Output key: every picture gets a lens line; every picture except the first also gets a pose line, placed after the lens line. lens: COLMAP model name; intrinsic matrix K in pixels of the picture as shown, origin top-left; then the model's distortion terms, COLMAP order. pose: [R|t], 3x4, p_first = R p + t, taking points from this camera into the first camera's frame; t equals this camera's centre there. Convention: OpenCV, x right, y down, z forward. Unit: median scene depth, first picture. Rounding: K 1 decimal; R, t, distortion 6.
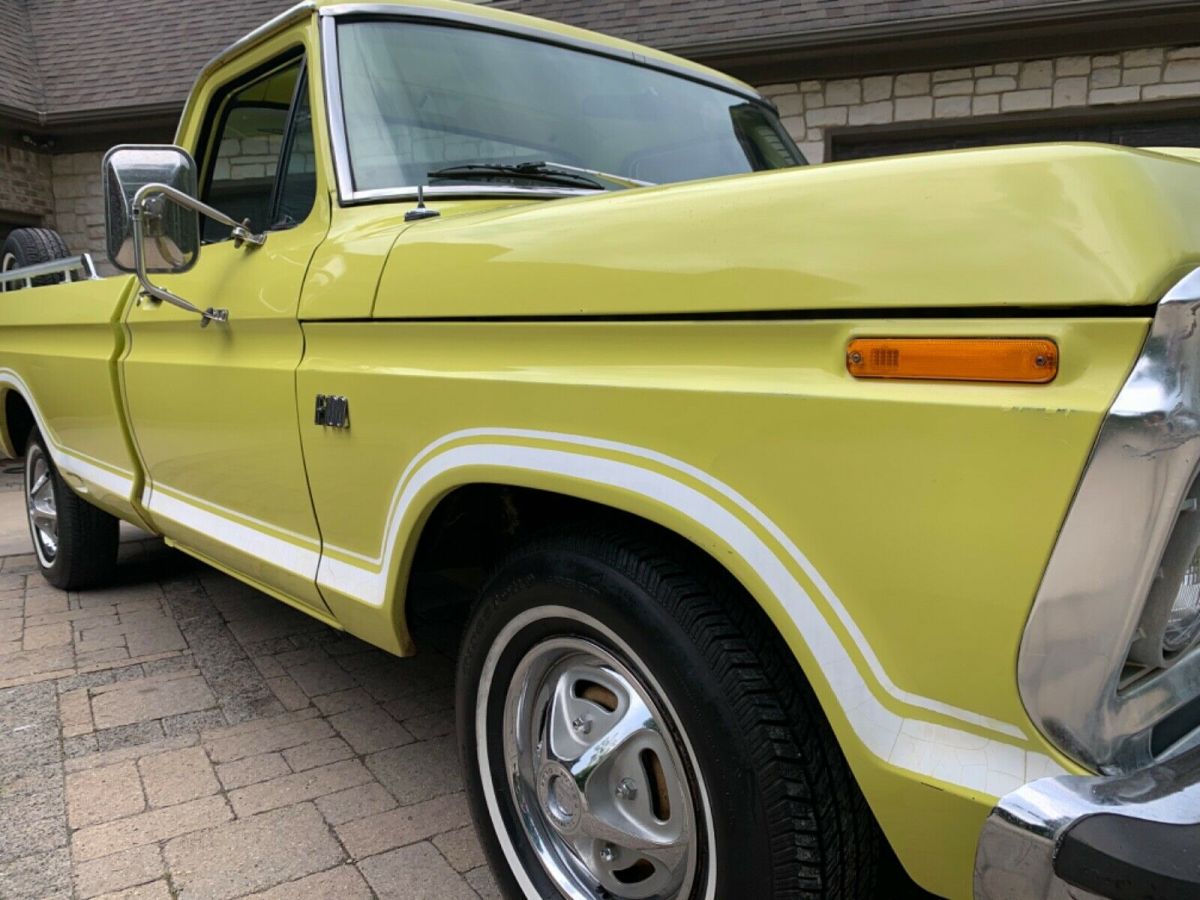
lens RADIAL K [[923.7, 0, 589.0], [0, 923.7, 446.7], [0, 0, 1]] dist [0.001369, 0.002776]
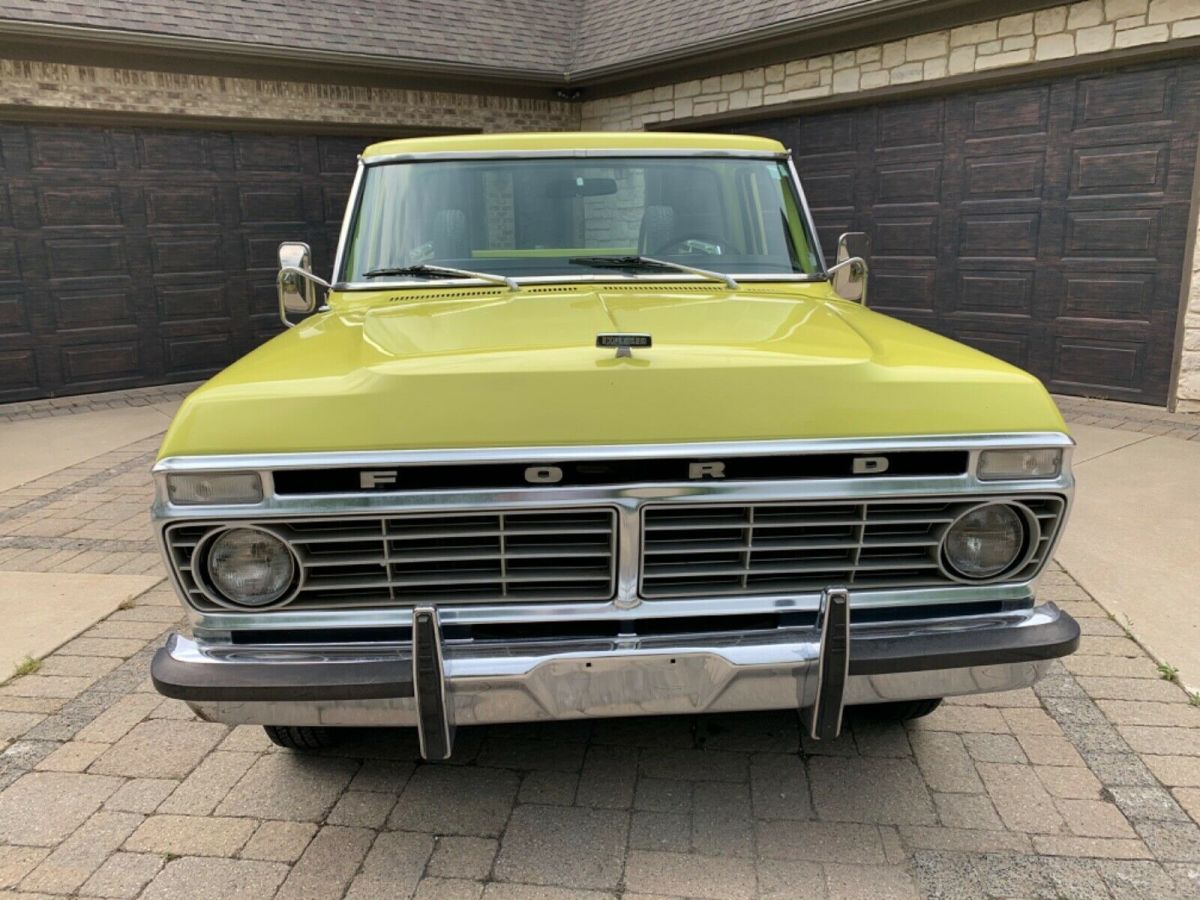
lens RADIAL K [[916.4, 0, 593.7], [0, 916.4, 450.6], [0, 0, 1]] dist [0.012702, -0.008052]
pose [[0.790755, 0.155114, -0.592154, 0.331675], [-0.067035, 0.983487, 0.168106, -0.077324], [0.608451, -0.093236, 0.788095, -0.033996]]
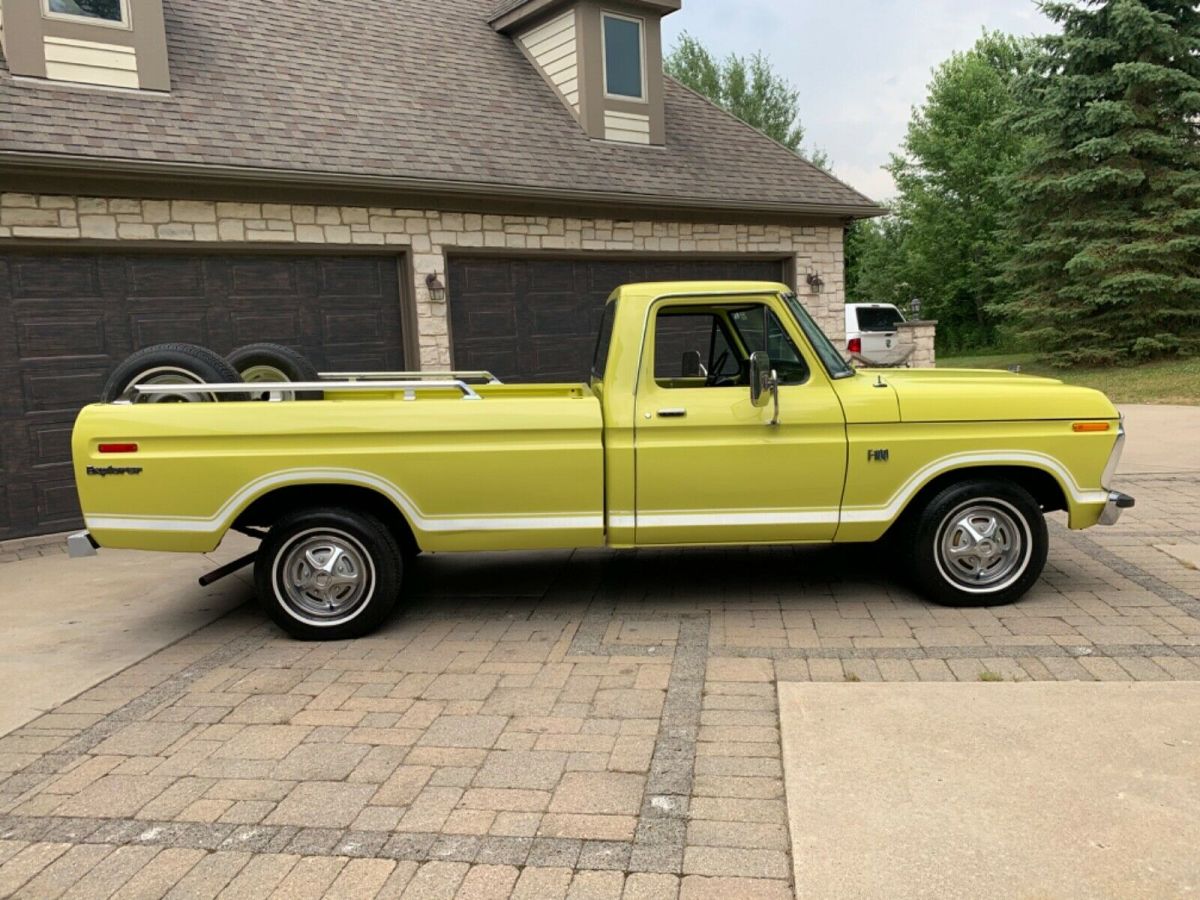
lens RADIAL K [[902.8, 0, 580.2], [0, 902.8, 480.0], [0, 0, 1]] dist [0.006205, -0.008722]
pose [[0.644289, -0.117821, 0.755652, -0.724763], [0.111499, 0.991976, 0.059602, -0.055785], [-0.756611, 0.045853, 0.652256, -0.030397]]
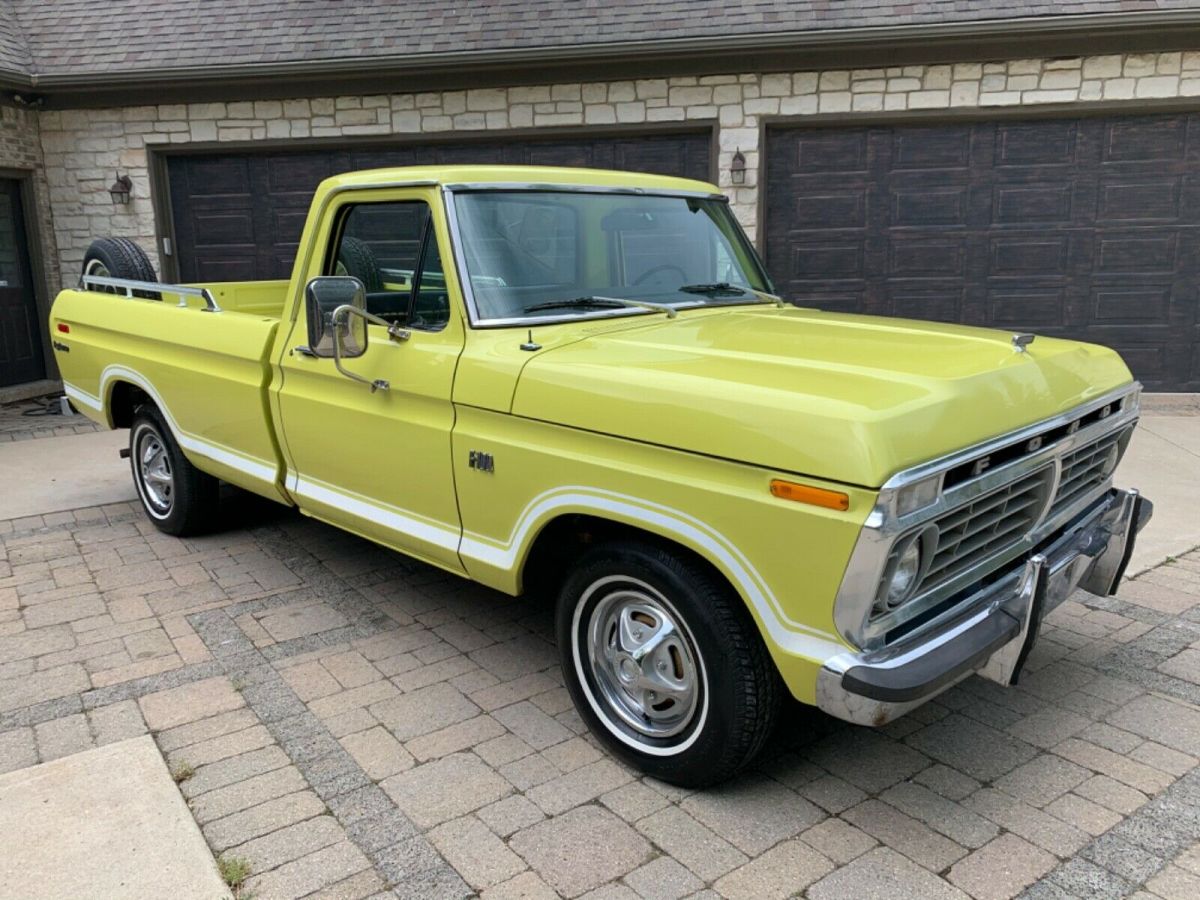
lens RADIAL K [[916.4, 0, 593.7], [0, 916.4, 450.6], [0, 0, 1]] dist [0.012702, -0.008052]
pose [[0.996781, -0.009446, 0.079610, -0.049274], [0.000641, 0.993942, 0.109906, -0.059838], [-0.080165, -0.109501, 0.990749, -0.174444]]
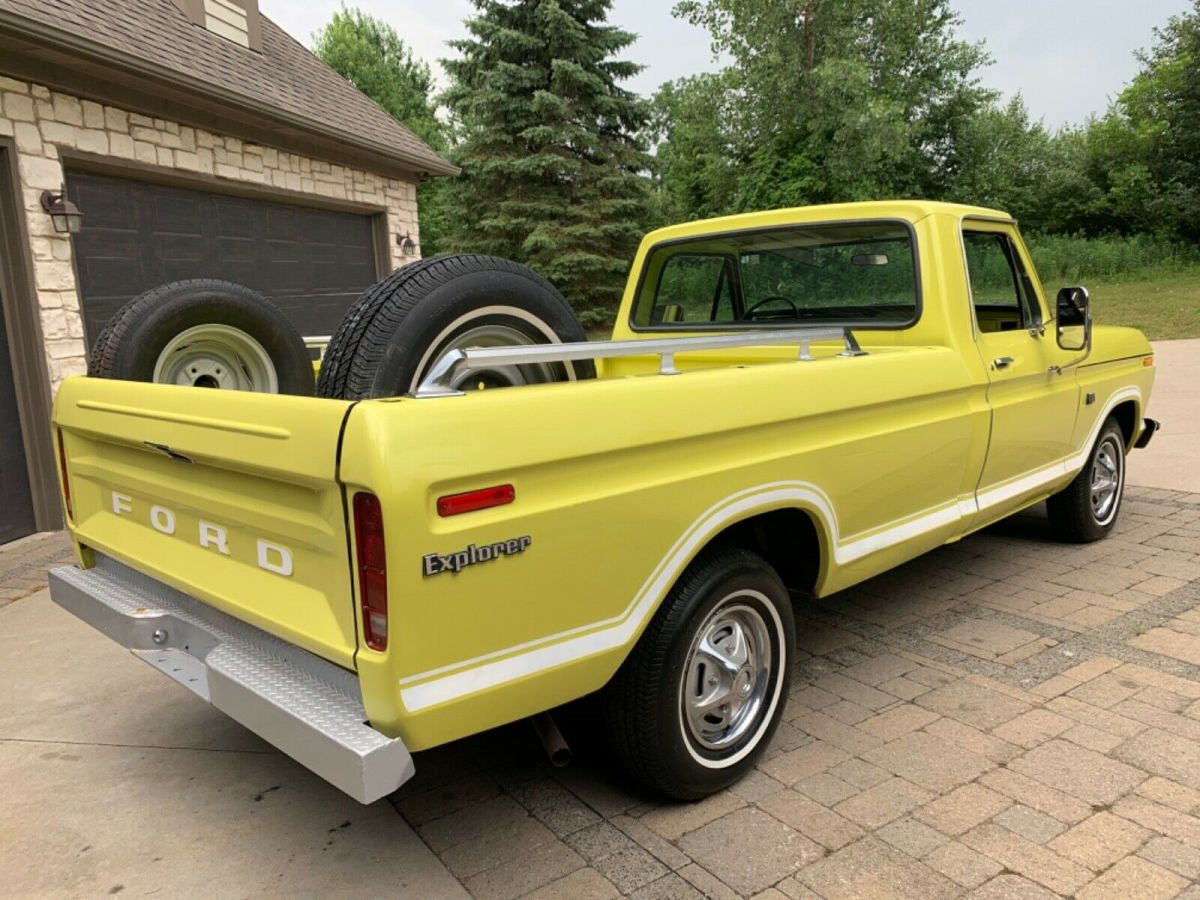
lens RADIAL K [[921.3, 0, 585.1], [0, 921.3, 480.8], [0, 0, 1]] dist [0.012436, -0.045685]
pose [[-0.060542, -0.170180, 0.983551, -0.708004], [0.154045, 0.971961, 0.177656, -0.125699], [-0.986207, 0.162267, -0.032629, 0.632666]]
